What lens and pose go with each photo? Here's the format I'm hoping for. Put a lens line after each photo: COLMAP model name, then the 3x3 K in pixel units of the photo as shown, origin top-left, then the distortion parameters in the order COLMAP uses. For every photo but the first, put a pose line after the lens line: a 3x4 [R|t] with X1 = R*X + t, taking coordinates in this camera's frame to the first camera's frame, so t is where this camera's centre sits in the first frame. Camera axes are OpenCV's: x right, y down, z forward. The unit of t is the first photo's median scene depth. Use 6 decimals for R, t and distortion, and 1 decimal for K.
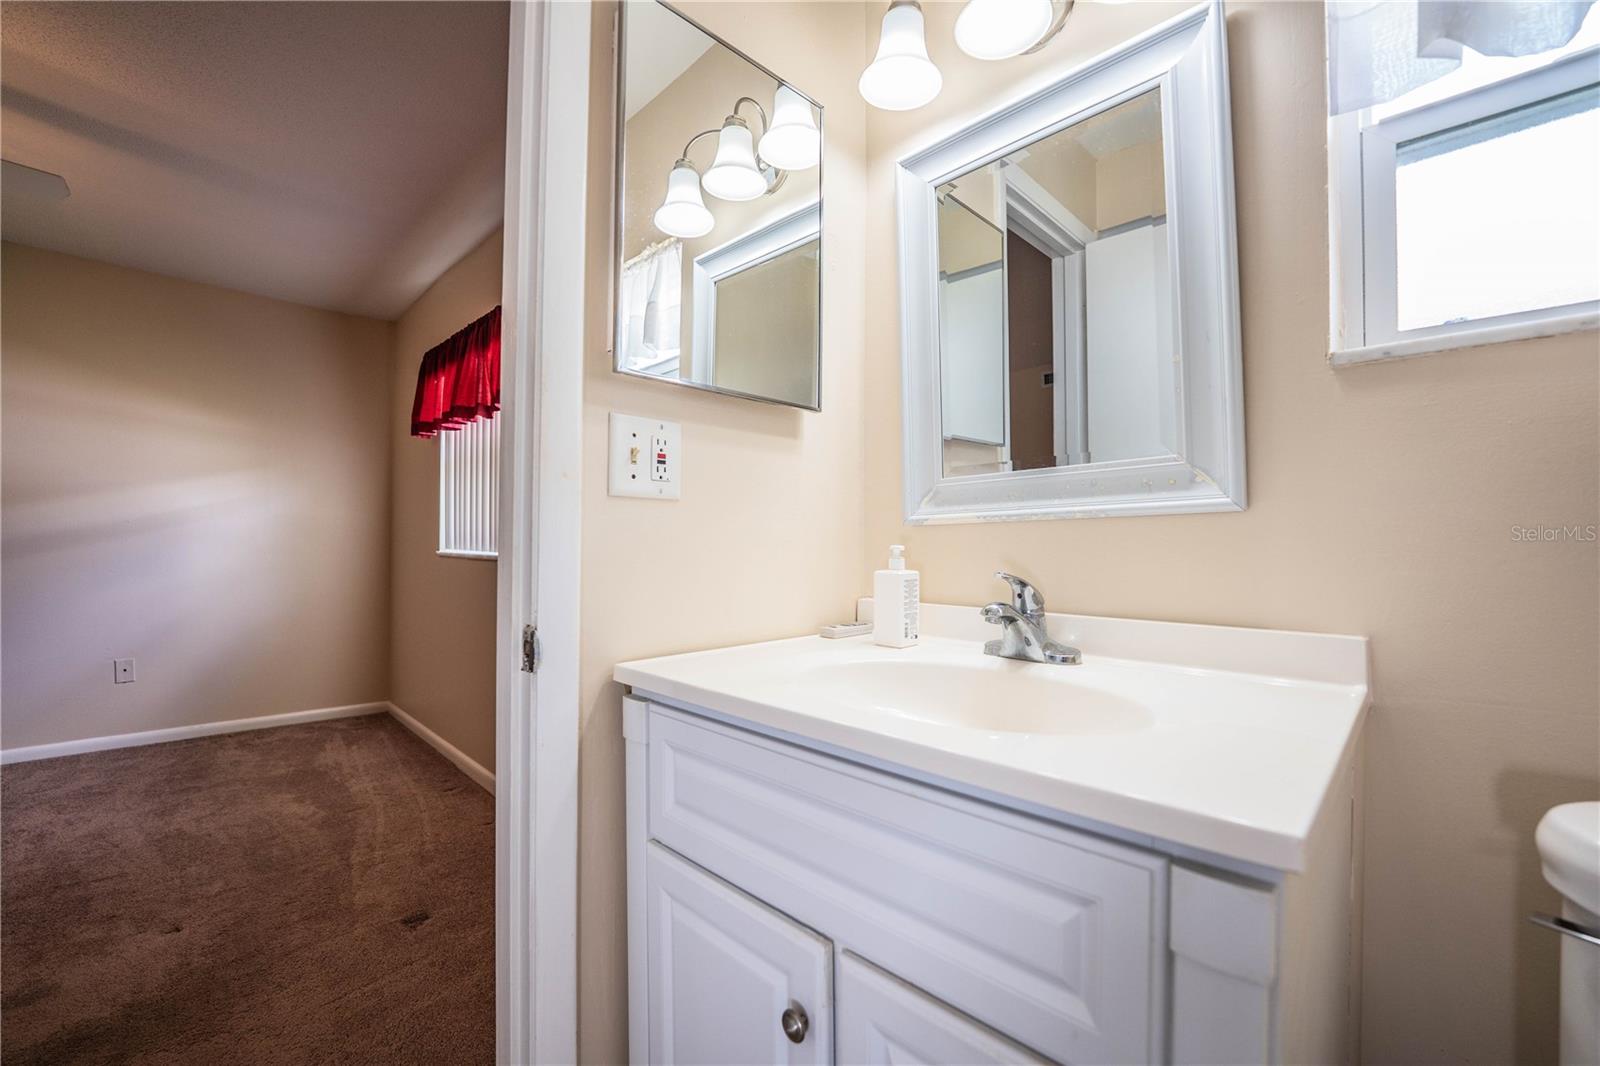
lens RADIAL K [[652.4, 0, 798.1], [0, 652.4, 543.9], [0, 0, 1]] dist [-0.026172, 0.000182]
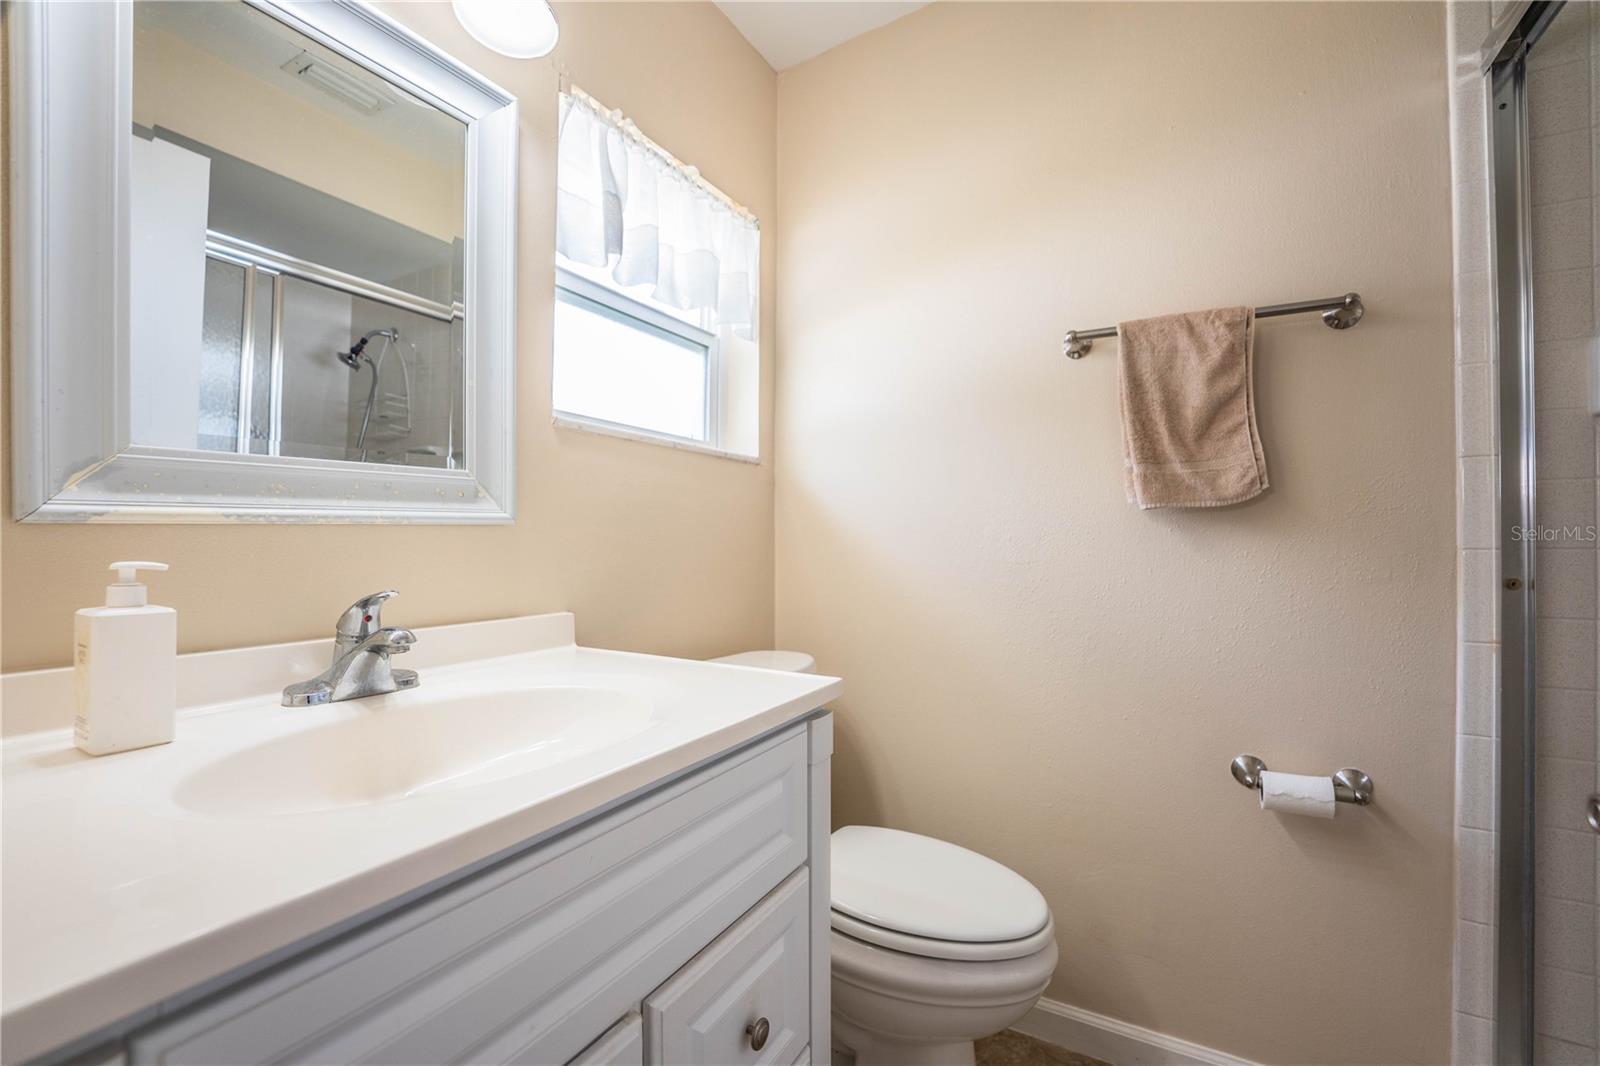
lens RADIAL K [[665.0, 0, 799.4], [0, 665.0, 537.3], [0, 0, 1]] dist [-0.002970, -0.000240]
pose [[-0.246374, 0.002433, 0.969172, -0.551735], [-0.004423, 0.999984, -0.003635, -0.019777], [-0.969165, -0.005183, -0.246359, 0.622885]]
